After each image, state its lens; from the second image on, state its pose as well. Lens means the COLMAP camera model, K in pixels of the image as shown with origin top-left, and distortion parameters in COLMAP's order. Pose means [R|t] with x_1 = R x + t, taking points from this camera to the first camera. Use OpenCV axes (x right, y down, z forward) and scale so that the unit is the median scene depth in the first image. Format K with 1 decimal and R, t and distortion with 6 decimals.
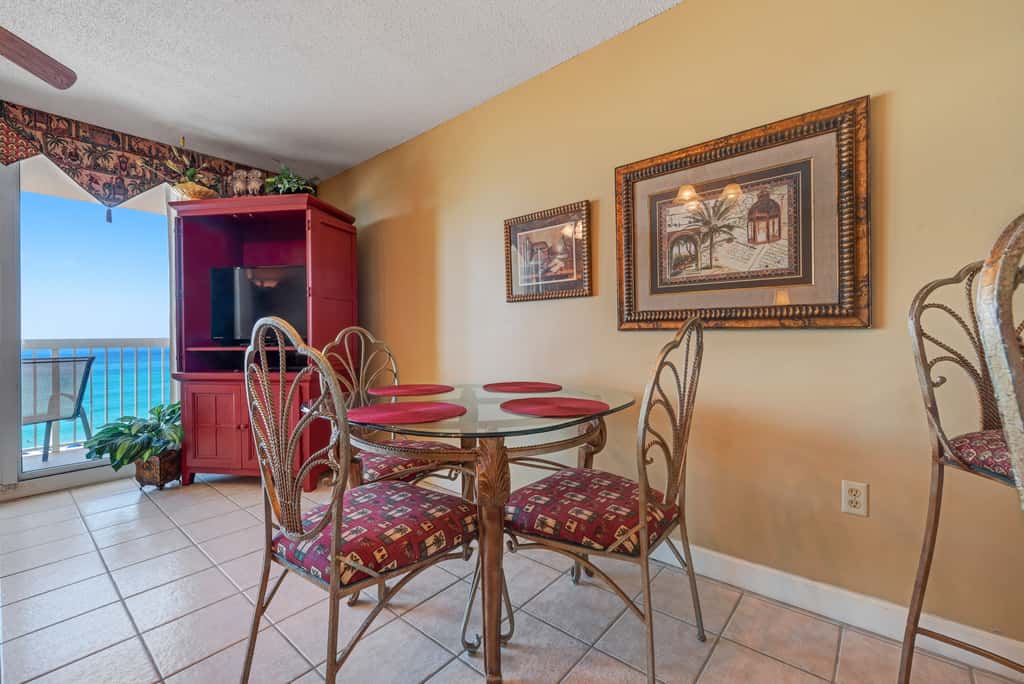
lens RADIAL K [[418.2, 0, 511.3], [0, 418.2, 351.9], [0, 0, 1]] dist [0.001157, -0.002323]
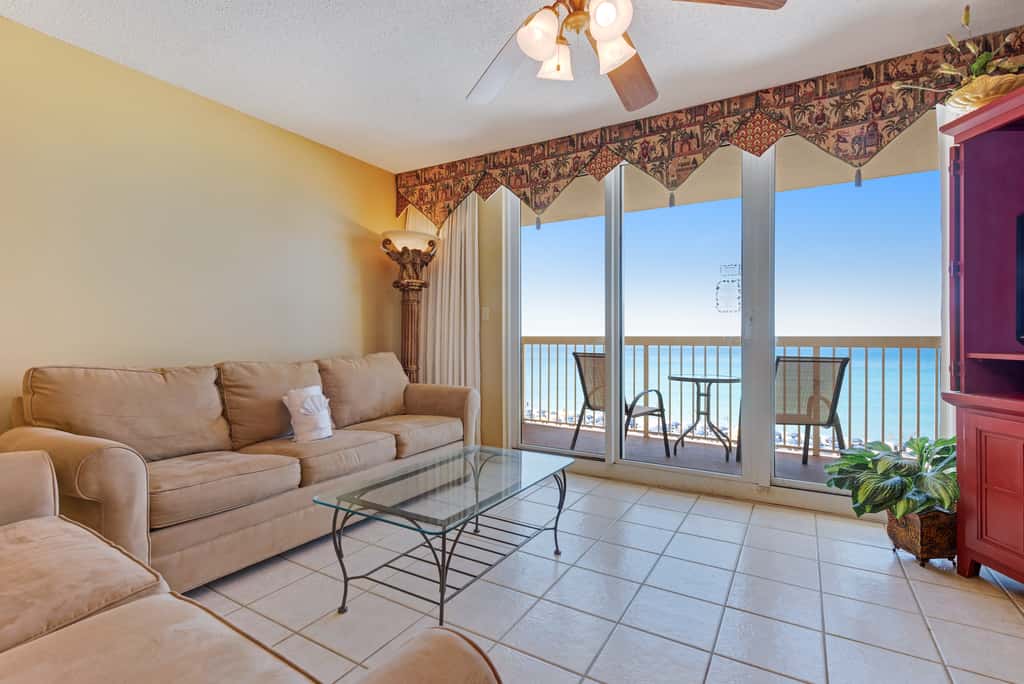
lens RADIAL K [[460.2, 0, 512.1], [0, 460.2, 324.7], [0, 0, 1]] dist [0.004964, -0.000168]
pose [[0.114160, -0.018668, -0.993287, -0.189598], [-0.038781, 0.998978, -0.023232, -0.009951], [0.992705, 0.041173, 0.113320, 0.273645]]
